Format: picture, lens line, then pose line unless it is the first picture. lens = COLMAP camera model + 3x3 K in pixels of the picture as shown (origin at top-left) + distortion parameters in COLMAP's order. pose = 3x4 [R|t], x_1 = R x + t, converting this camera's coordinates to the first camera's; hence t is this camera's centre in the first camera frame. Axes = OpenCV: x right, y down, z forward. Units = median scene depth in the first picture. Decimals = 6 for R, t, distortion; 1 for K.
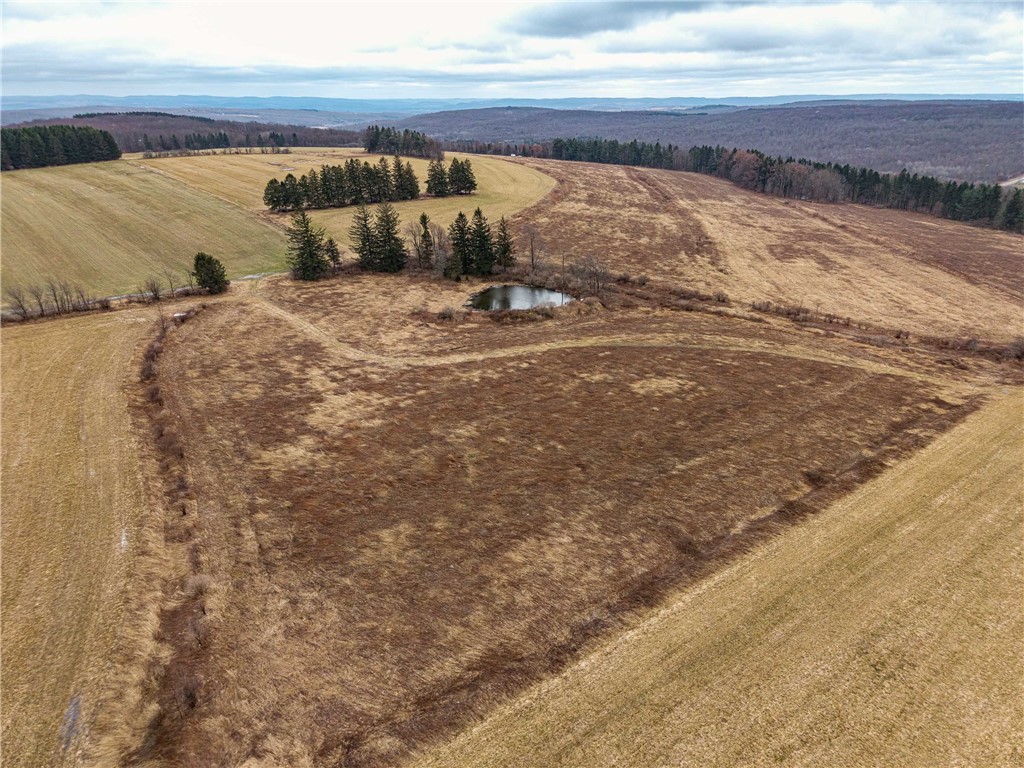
lens RADIAL K [[674.0, 0, 512.0], [0, 674.0, 384.0], [0, 0, 1]] dist [0.068111, -0.048442]
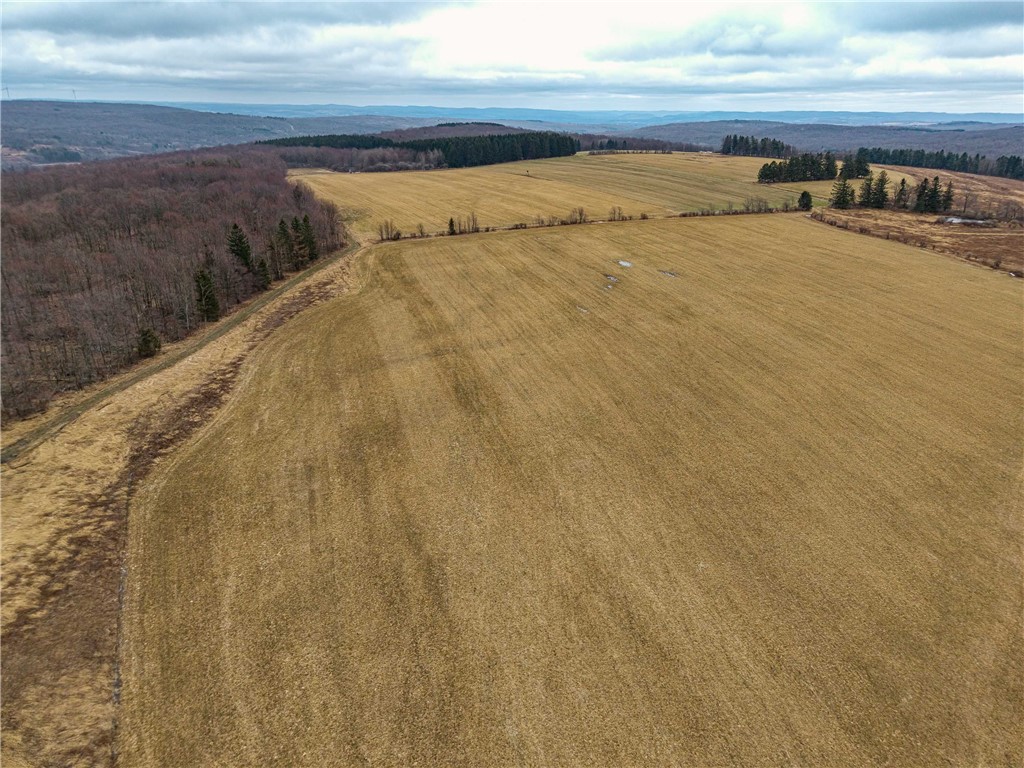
lens RADIAL K [[674.0, 0, 512.0], [0, 674.0, 384.0], [0, 0, 1]] dist [0.068111, -0.048442]
pose [[0.962906, 0.115432, -0.243902, -0.327083], [-0.119023, 0.992891, 0.000014, 0.226896], [0.242170, 0.029017, 0.969800, -0.561041]]
